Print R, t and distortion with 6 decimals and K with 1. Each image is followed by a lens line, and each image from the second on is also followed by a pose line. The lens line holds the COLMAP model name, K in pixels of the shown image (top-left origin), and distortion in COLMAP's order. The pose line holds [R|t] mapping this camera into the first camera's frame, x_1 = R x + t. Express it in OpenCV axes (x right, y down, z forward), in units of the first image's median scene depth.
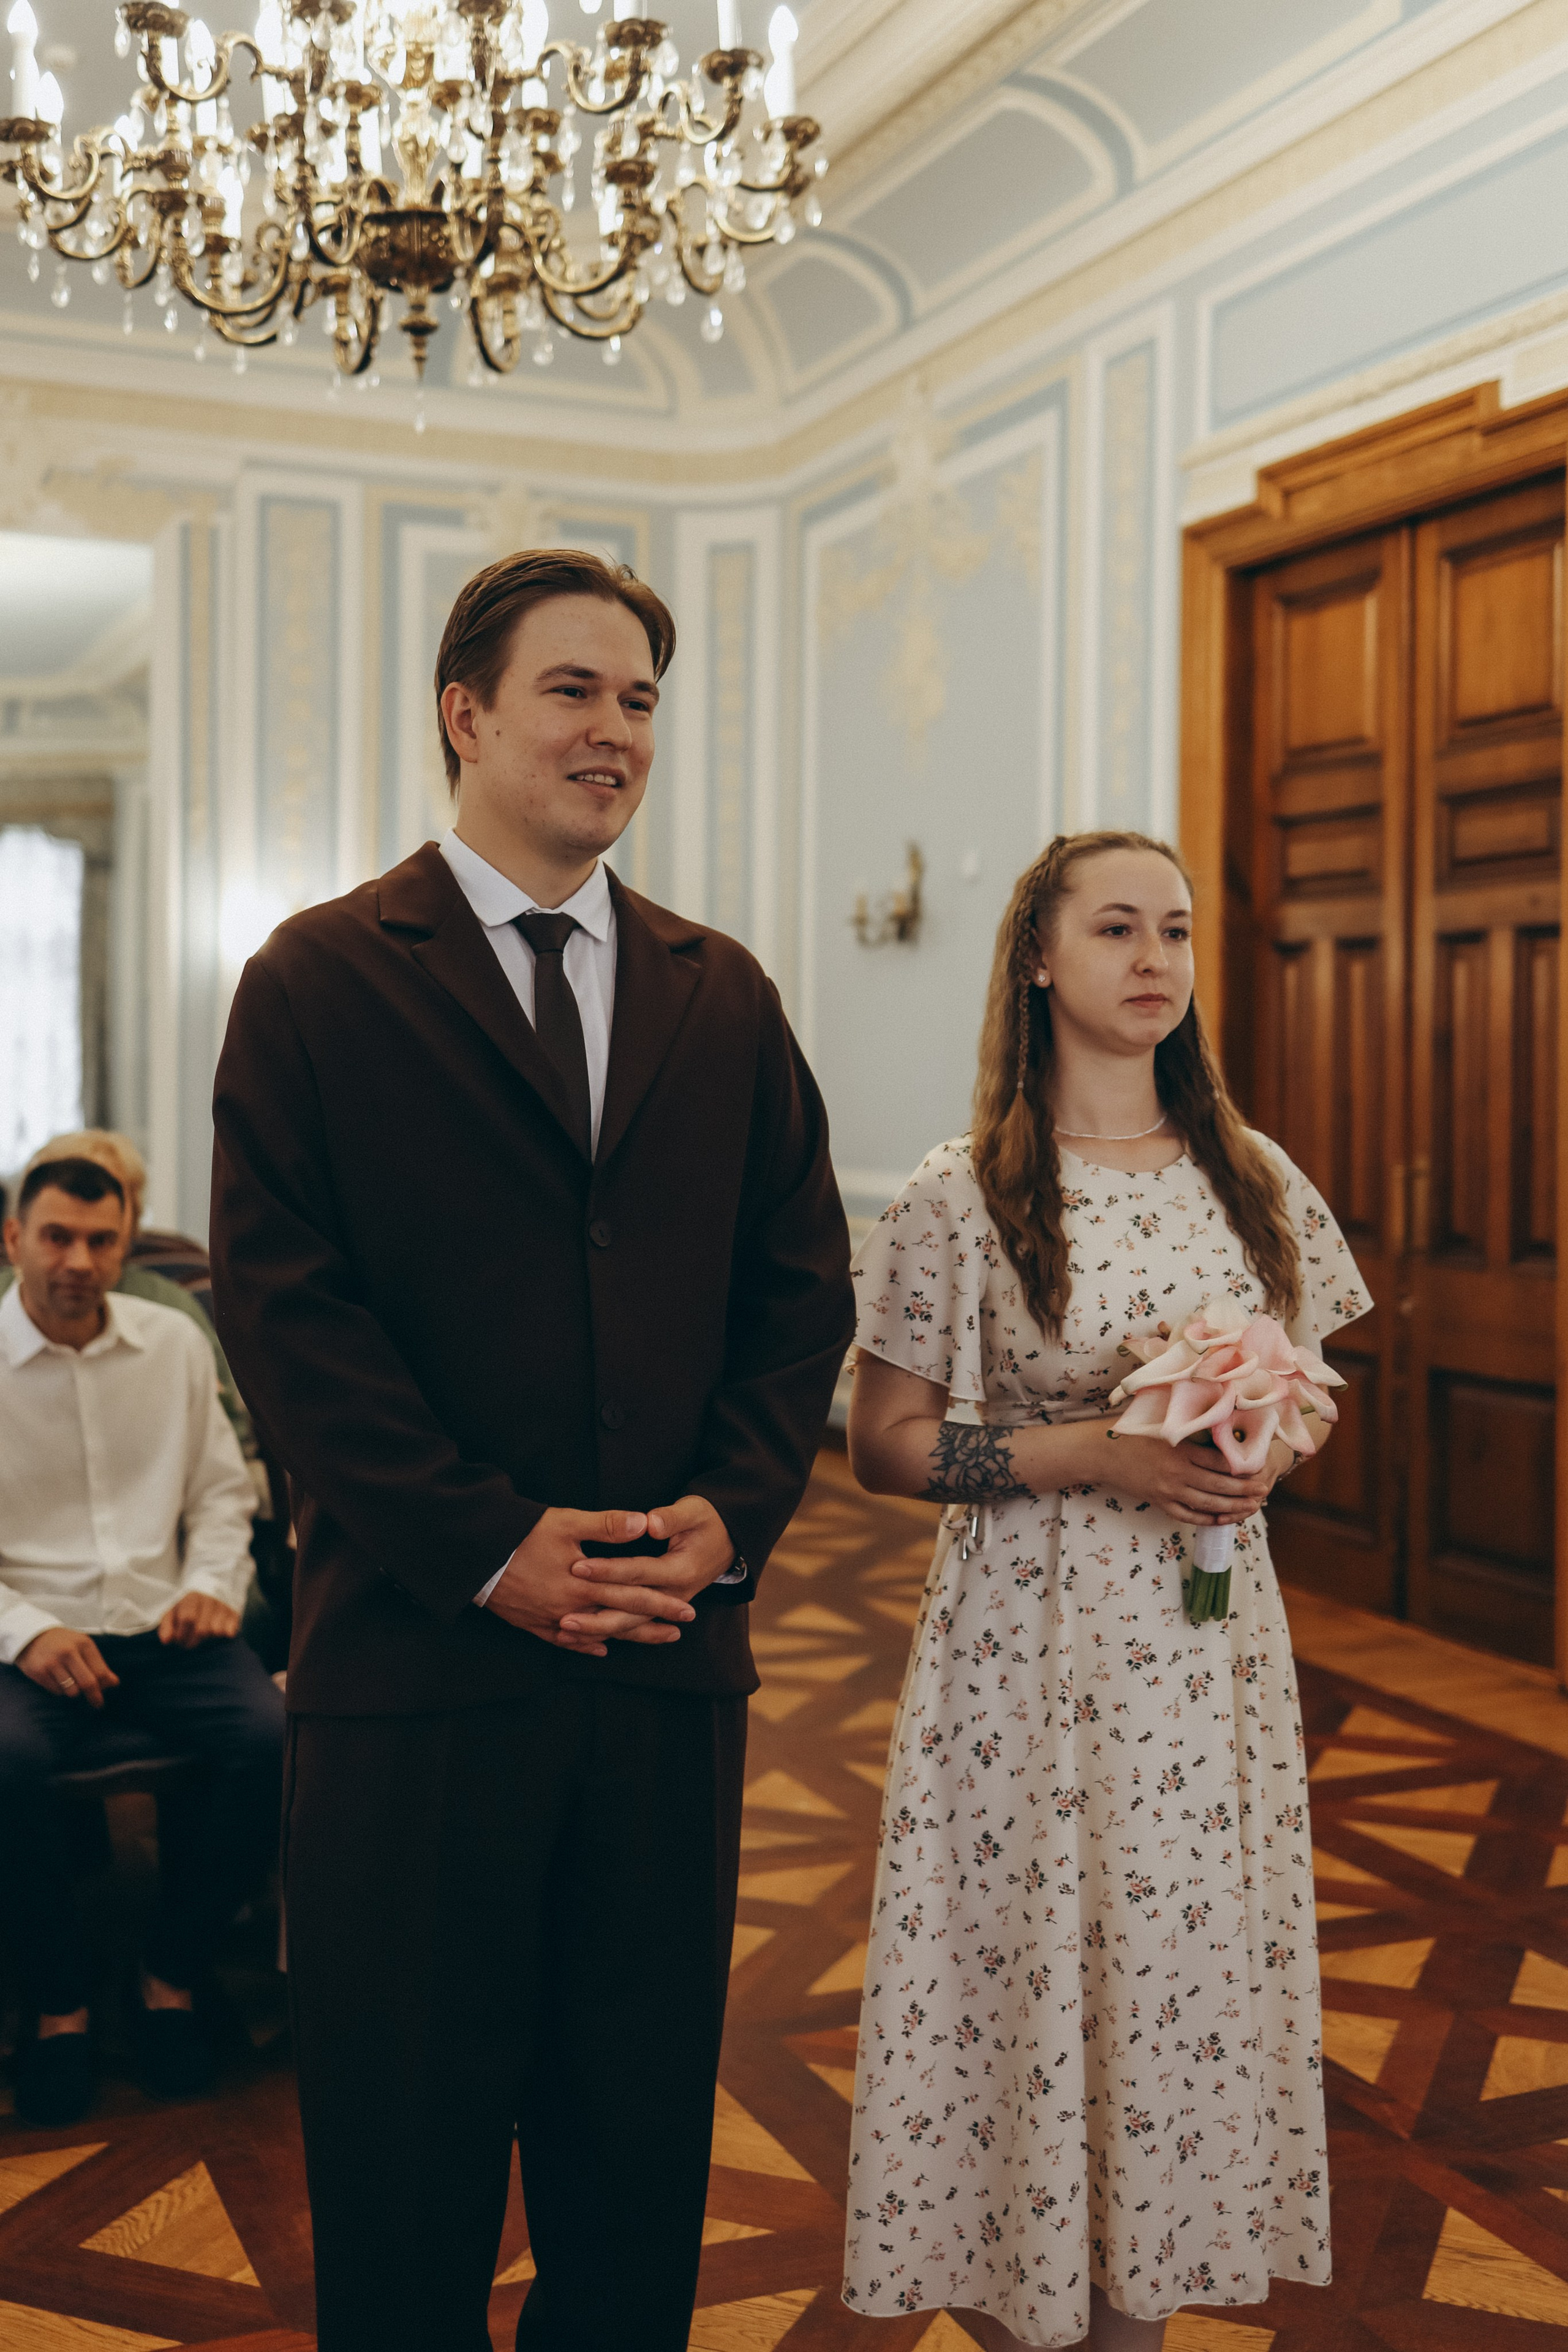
lens RADIAL K [[2510.7, 0, 759.1], [0, 2510.7, 1106.8], [0, 0, 1]] dist [-0.009343, 0.000000]
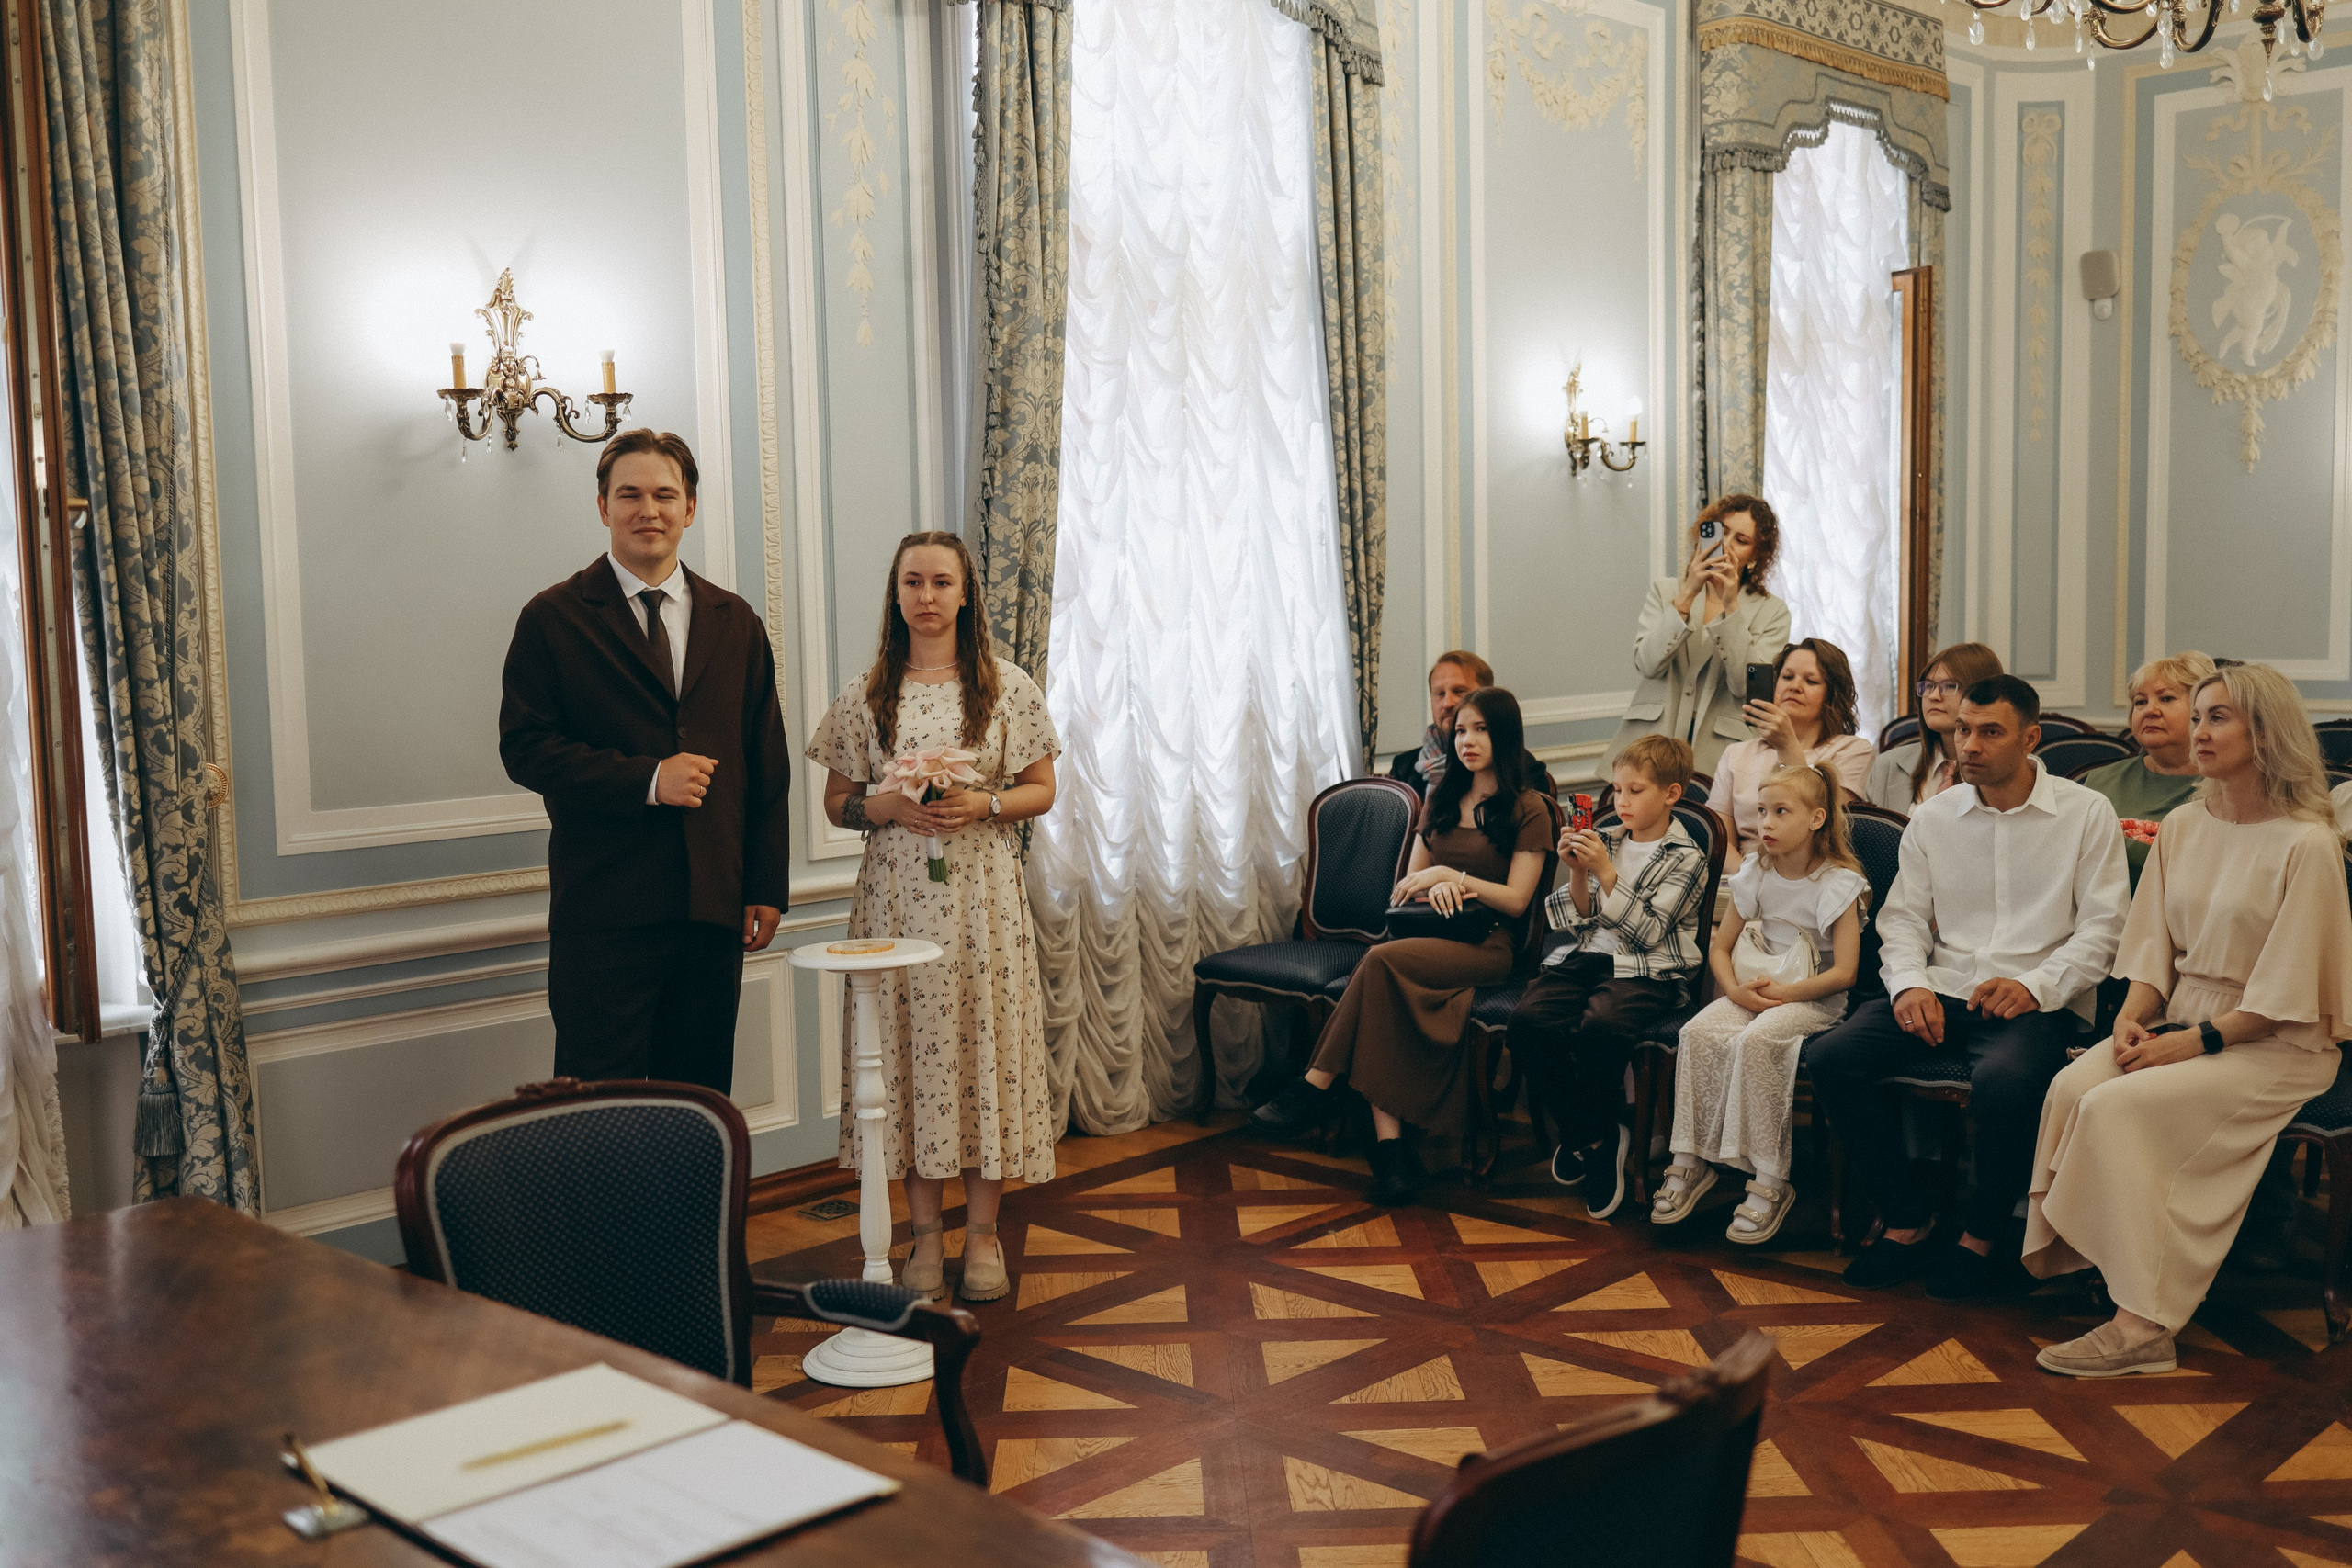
lens RADIAL K [[2361.4, 0, 1169.6], [0, 2361.4, 790.8], [0, 0, 1]] dist [0.006014, 0.000000]
pose [[0.387362, 0.069405, -0.919311, 0.493248], [0.012583, 0.996671, 0.080547, -0.018986], [0.921842, -0.042769, 0.385200, 0.016033]]
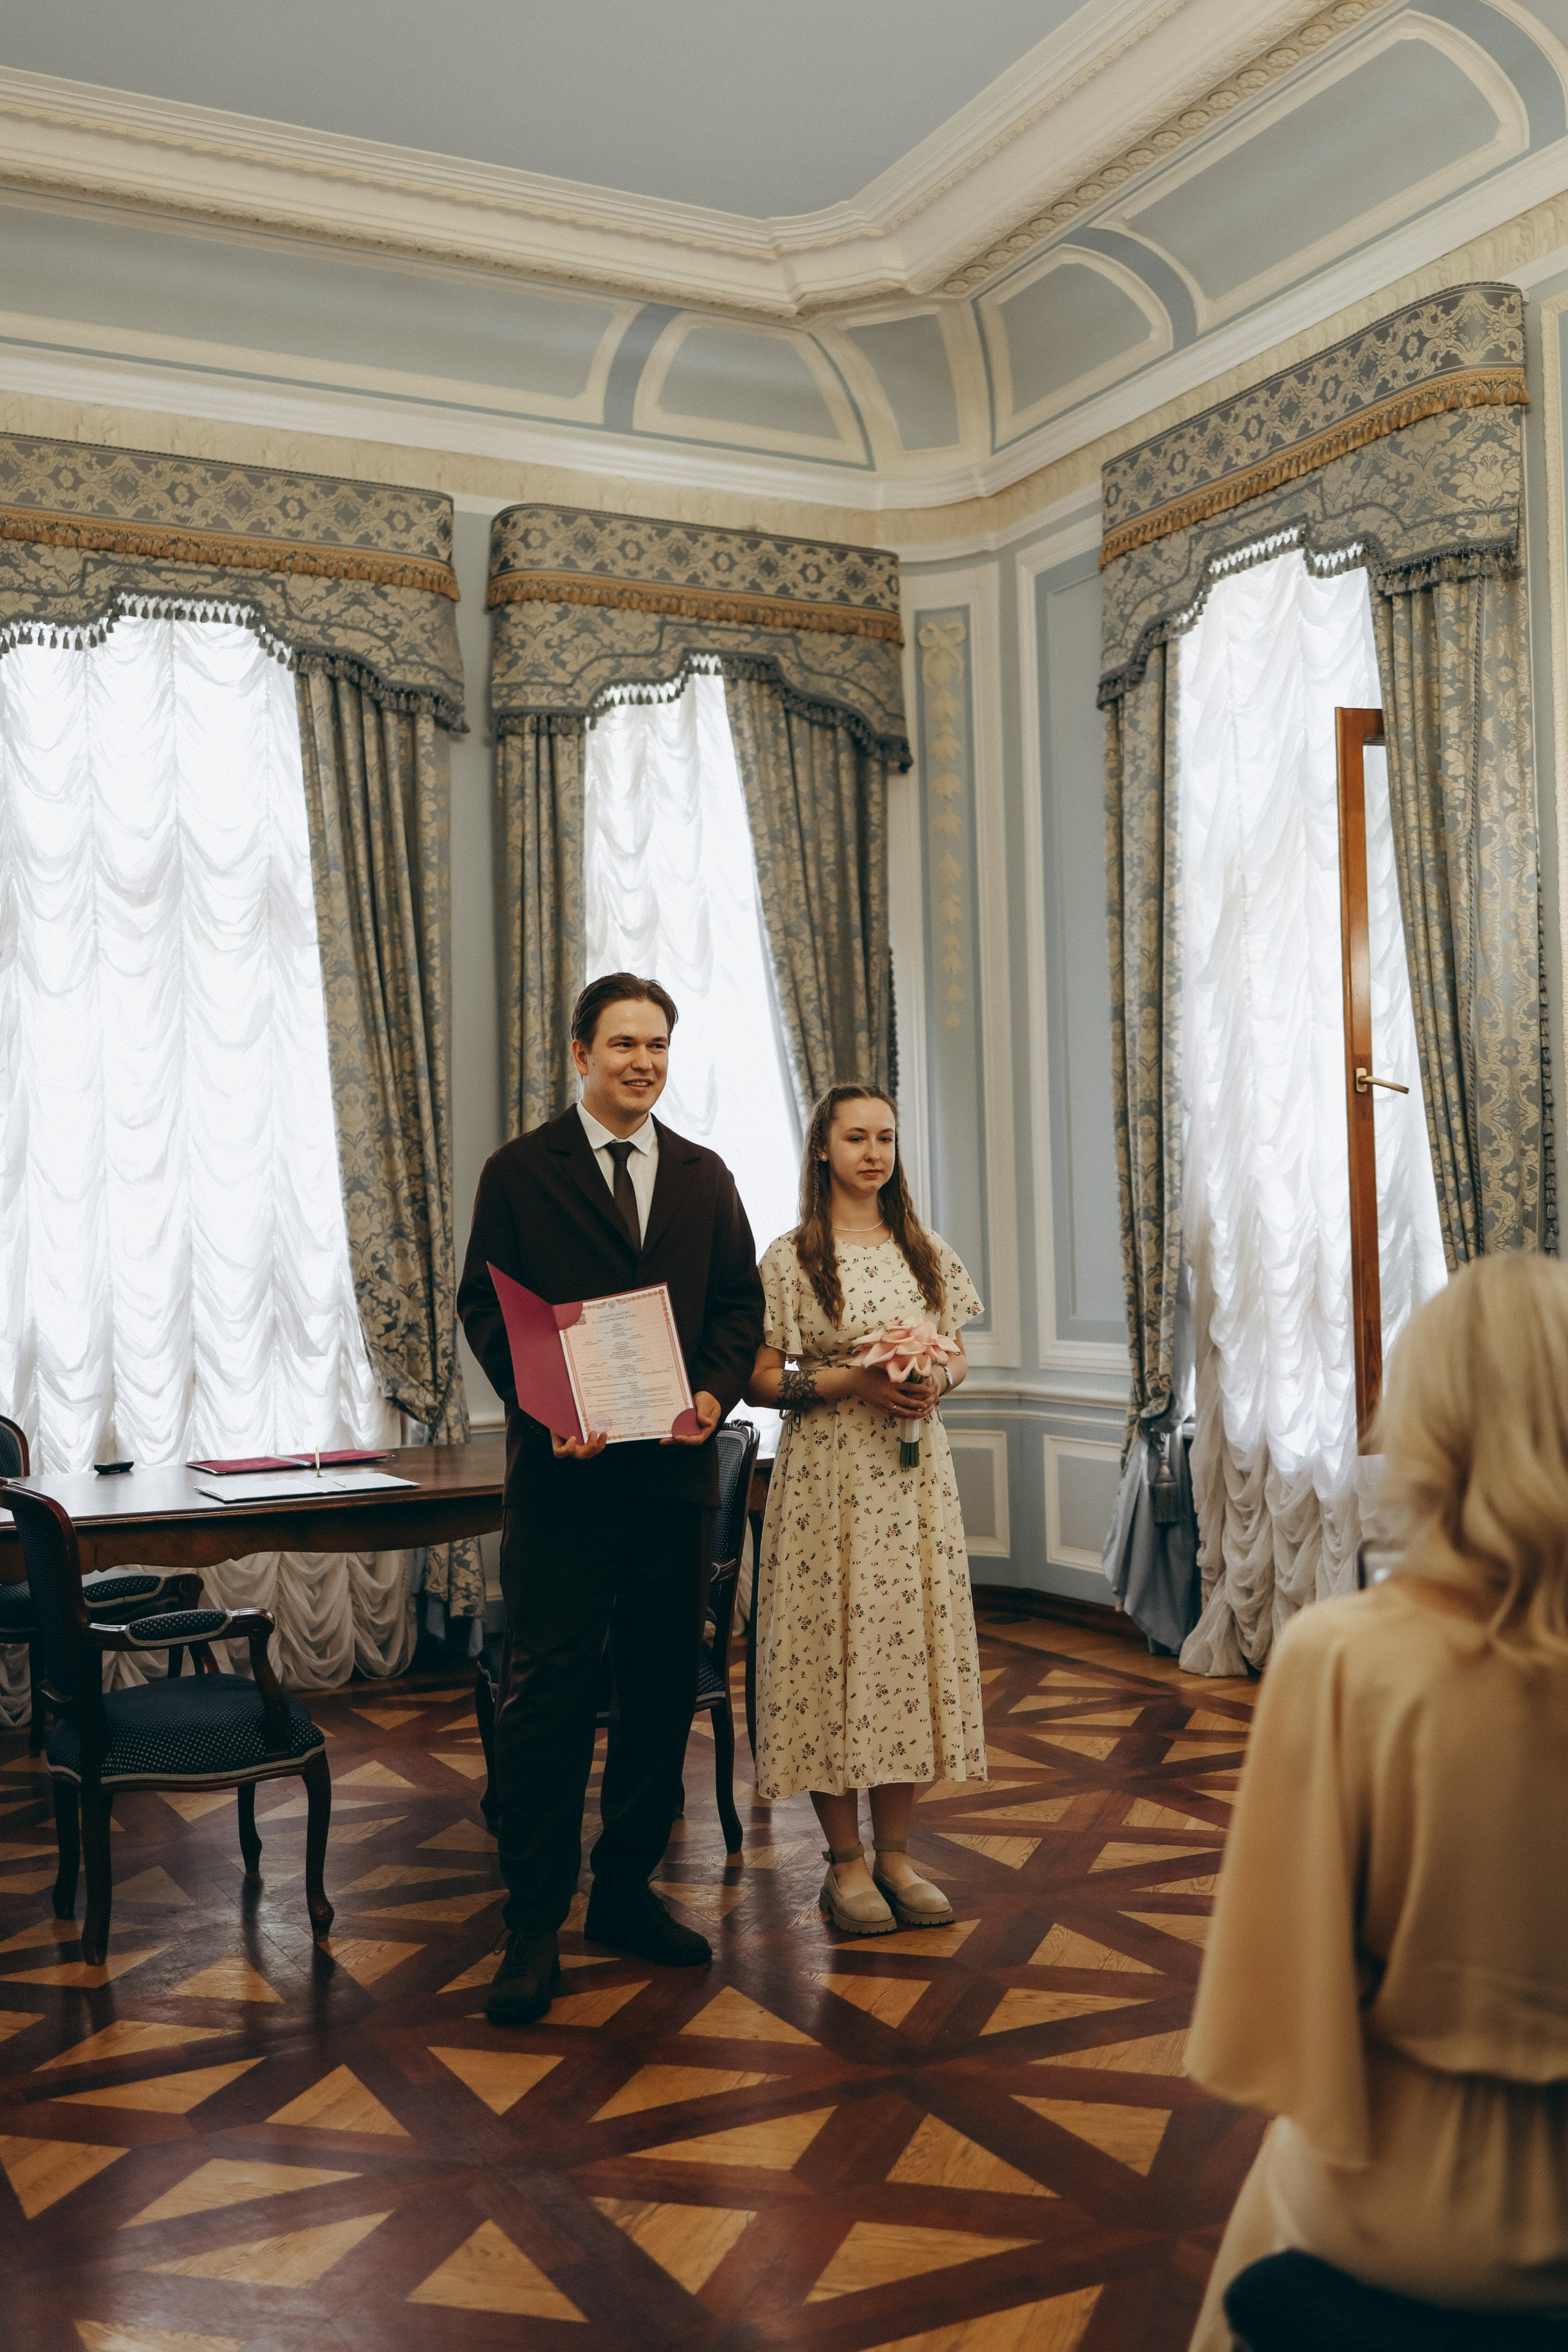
lens RADIAL K [[2361.7, 0, 729.1], [0, 2361.7, 1154.7], [0, 0, 1]] dist [0.006014, 0.000000]
pose [[-0.998586, 0.017204, -0.050296, 0.049660], [0.018149, 0.999666, -0.018389, -0.005734], [0.049963, -0.019276, -0.998565, 0.969299]]
